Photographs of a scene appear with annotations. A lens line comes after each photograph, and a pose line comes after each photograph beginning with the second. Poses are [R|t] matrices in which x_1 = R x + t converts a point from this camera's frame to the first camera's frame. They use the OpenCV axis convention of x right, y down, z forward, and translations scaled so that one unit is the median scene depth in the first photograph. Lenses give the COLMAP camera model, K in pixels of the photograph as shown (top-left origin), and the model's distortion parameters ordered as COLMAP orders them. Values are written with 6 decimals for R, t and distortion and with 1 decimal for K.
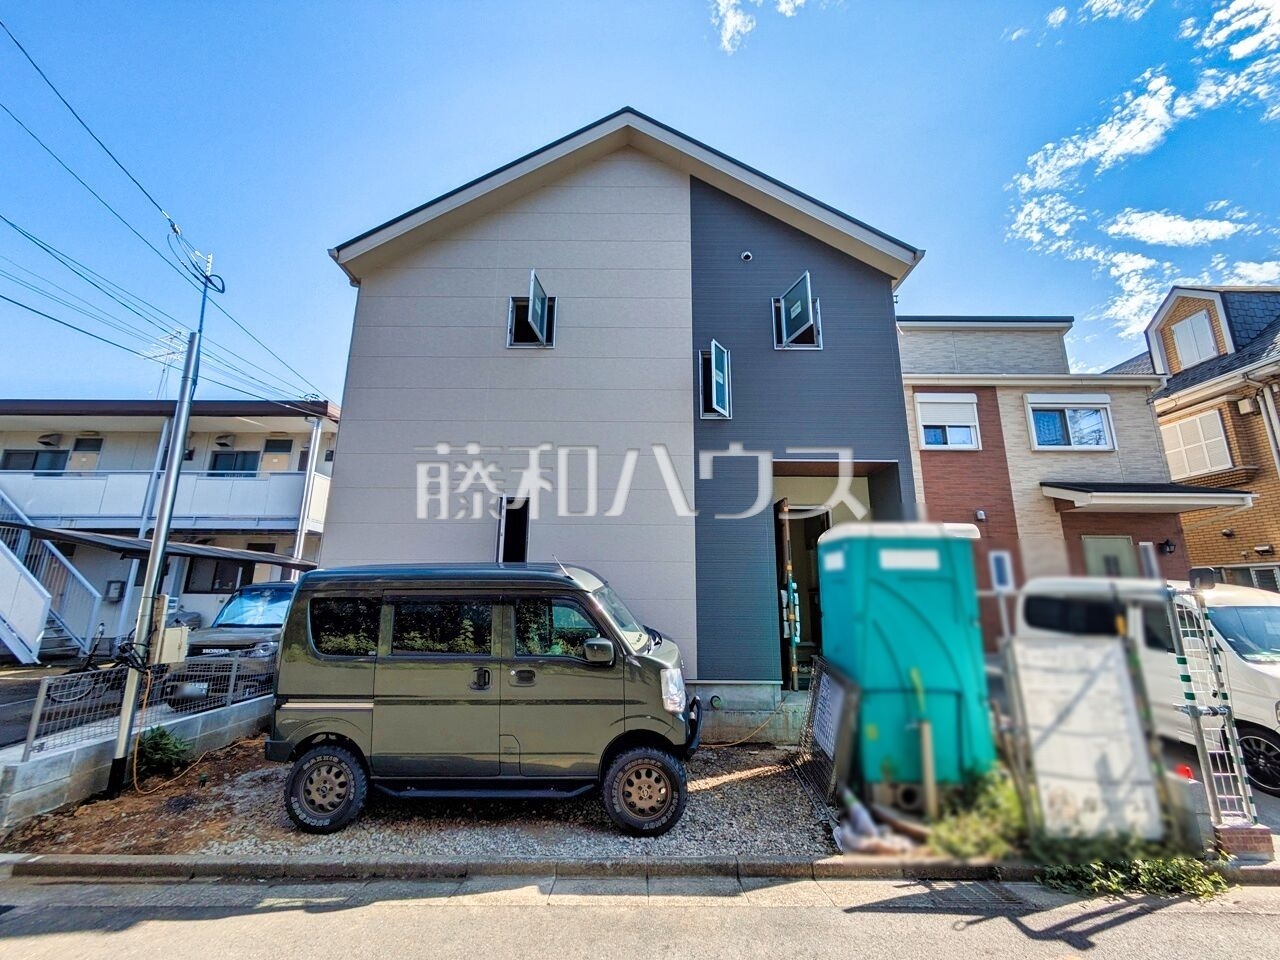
lens RADIAL K [[506.1, 0, 637.1], [0, 506.1, 484.6], [0, 0, 1]] dist [0.000406, 0.001286]
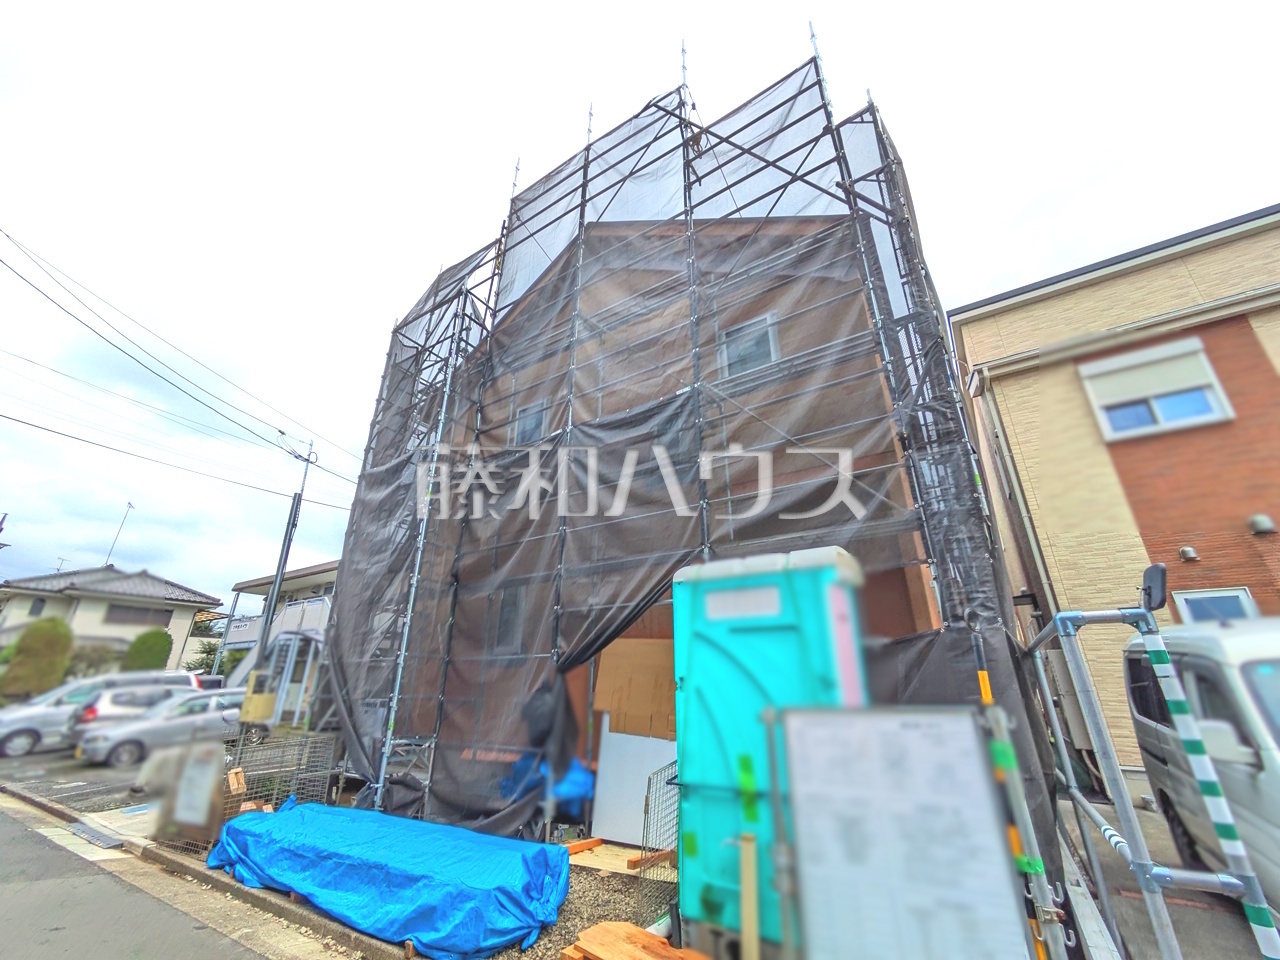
lens RADIAL K [[506.1, 0, 634.3], [0, 506.1, 480.8], [0, 0, 1]] dist [0.000406, 0.001286]
pose [[0.841709, -0.209458, -0.497648, 0.386009], [0.119761, 0.971155, -0.206195, 0.049587], [0.526482, 0.113957, 0.842514, 0.117475]]
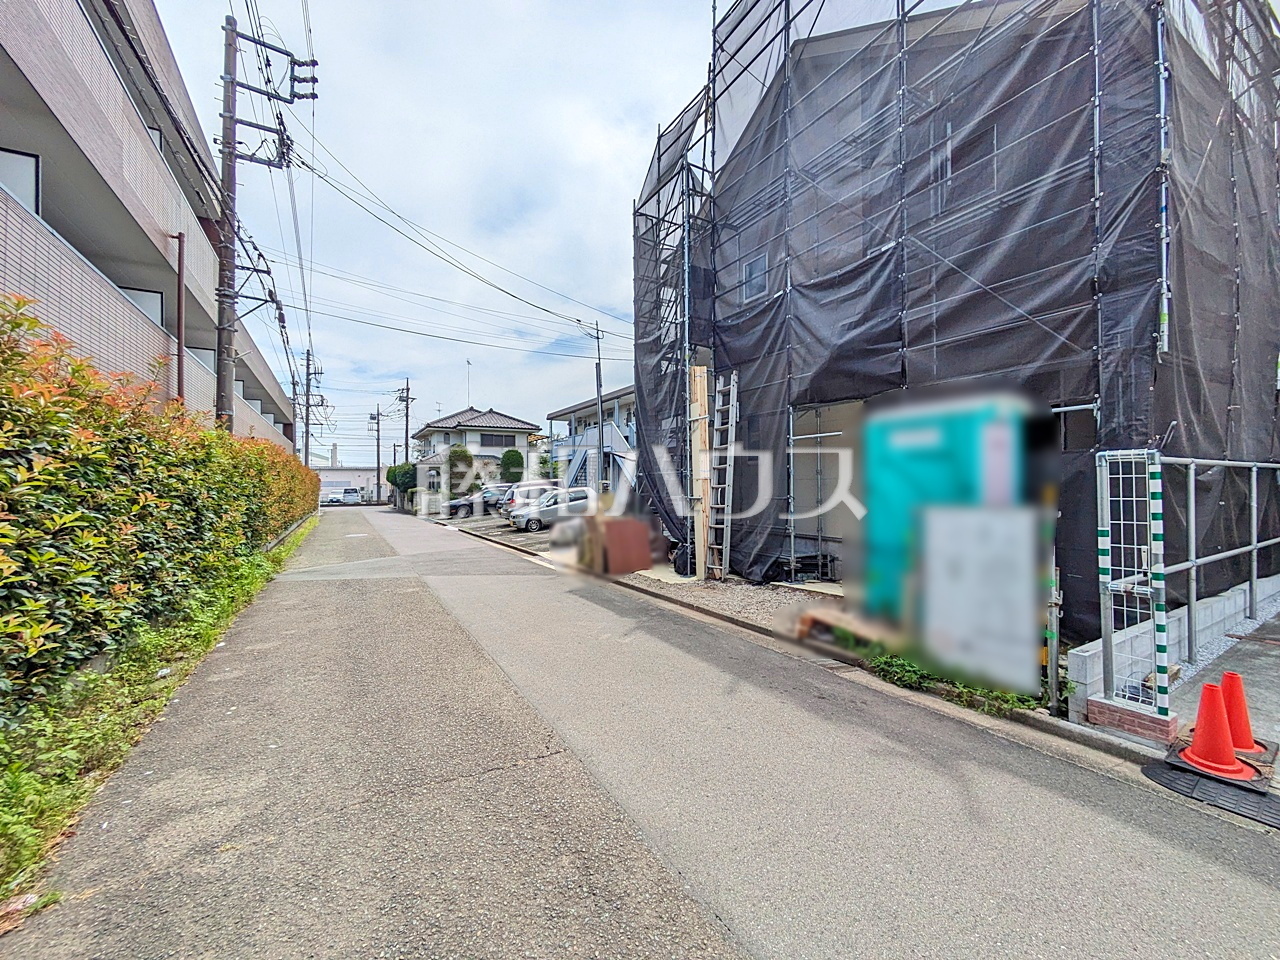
lens RADIAL K [[506.1, 0, 637.9], [0, 506.1, 482.1], [0, 0, 1]] dist [0.000406, 0.001286]
pose [[0.510735, -0.014509, -0.859616, 0.553360], [0.197617, 0.975067, 0.100955, 0.004702], [0.836718, -0.221436, 0.500868, -0.036444]]
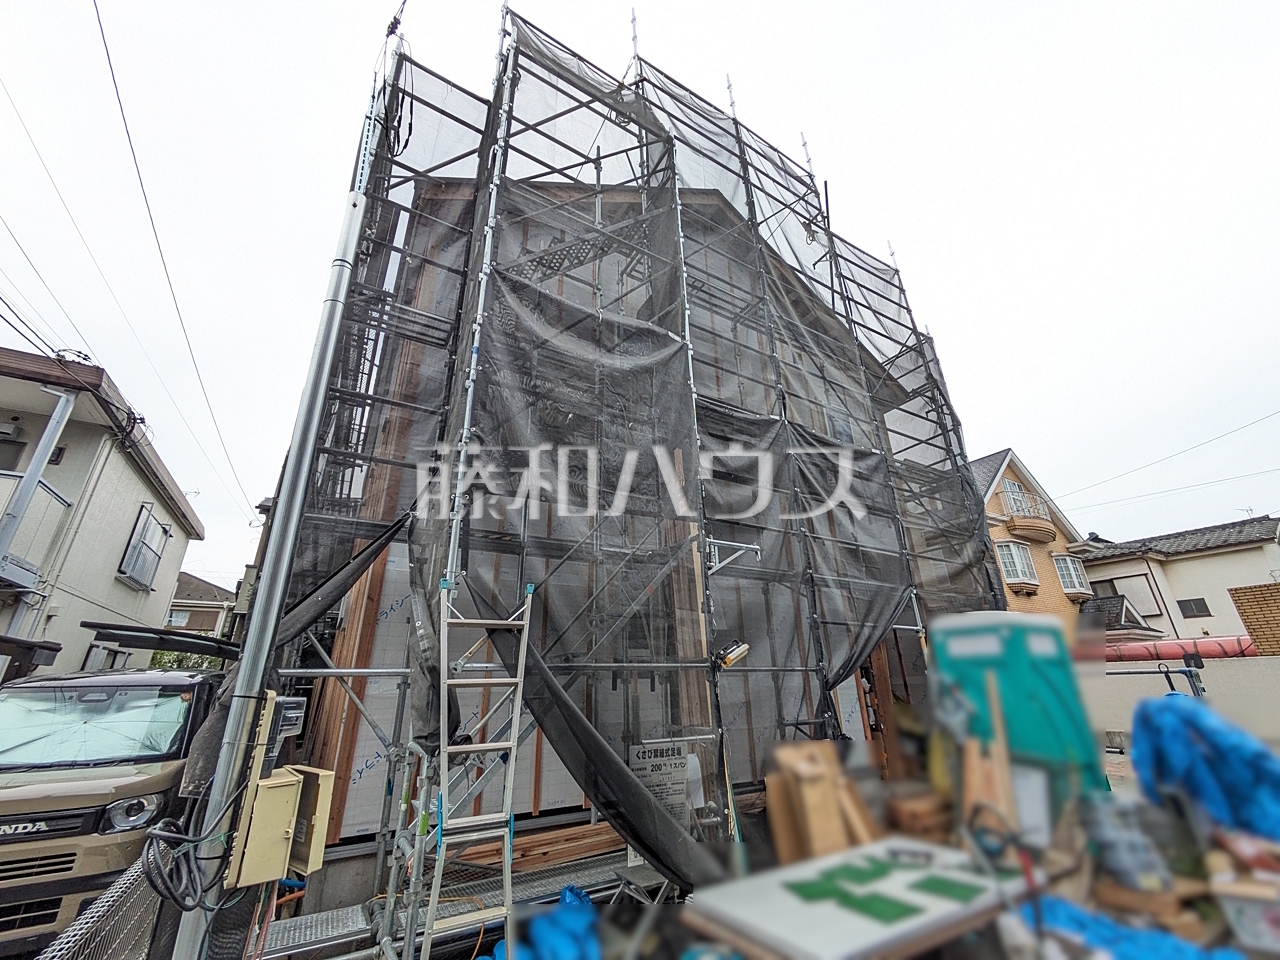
lens RADIAL K [[506.1, 0, 634.2], [0, 506.1, 483.4], [0, 0, 1]] dist [0.000406, 0.001286]
pose [[0.858270, 0.172748, 0.483251, -0.427267], [-0.088633, 0.977390, -0.191974, 0.043367], [-0.505487, 0.121933, 0.854175, 0.201370]]
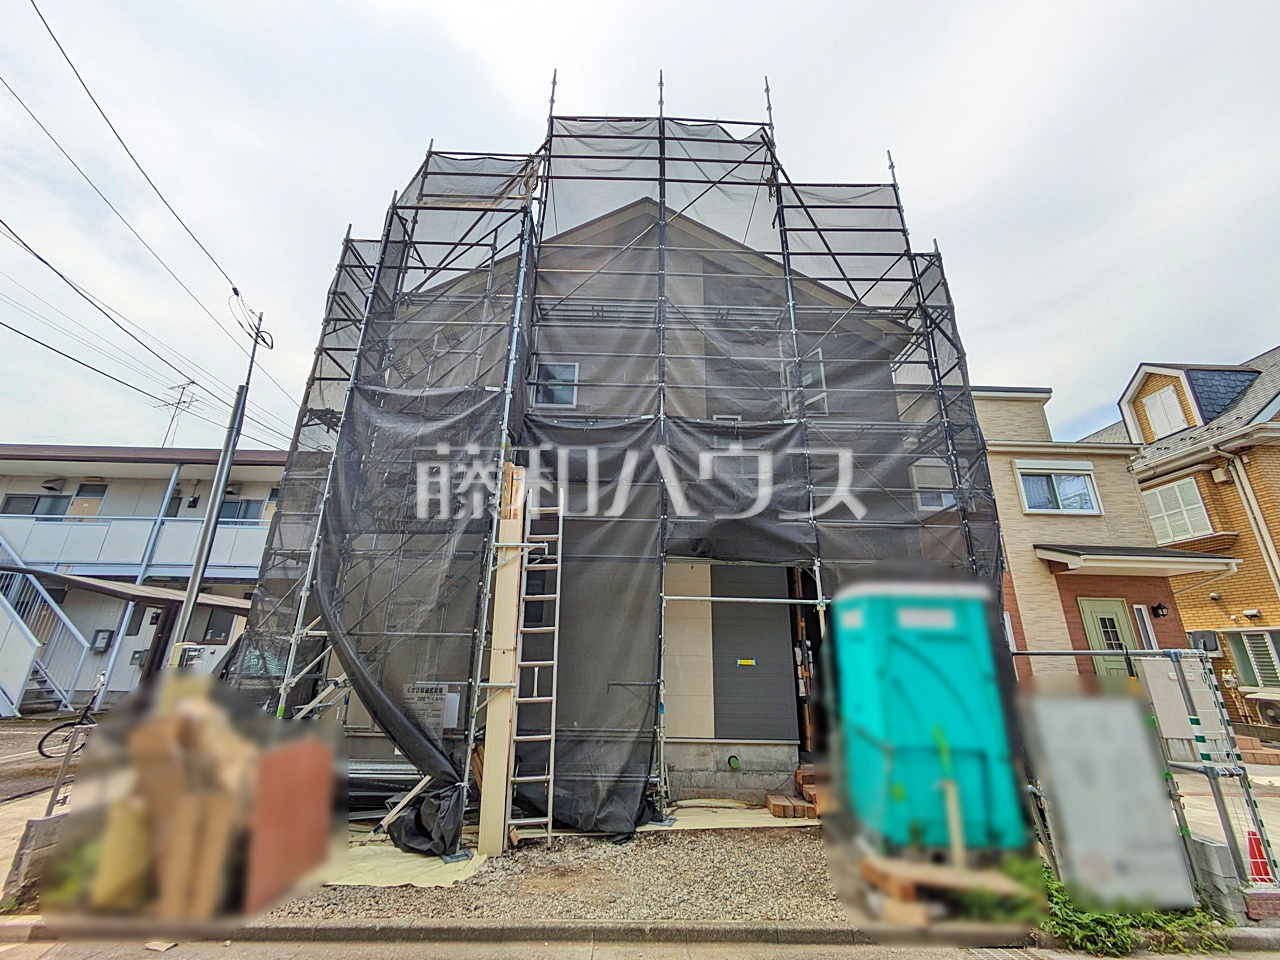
lens RADIAL K [[506.1, 0, 633.4], [0, 506.1, 483.8], [0, 0, 1]] dist [0.000406, 0.001286]
pose [[0.999680, 0.018978, 0.016697, -0.042302], [-0.017081, 0.994092, -0.107189, -0.003245], [-0.018633, 0.106870, 0.994098, -0.028058]]
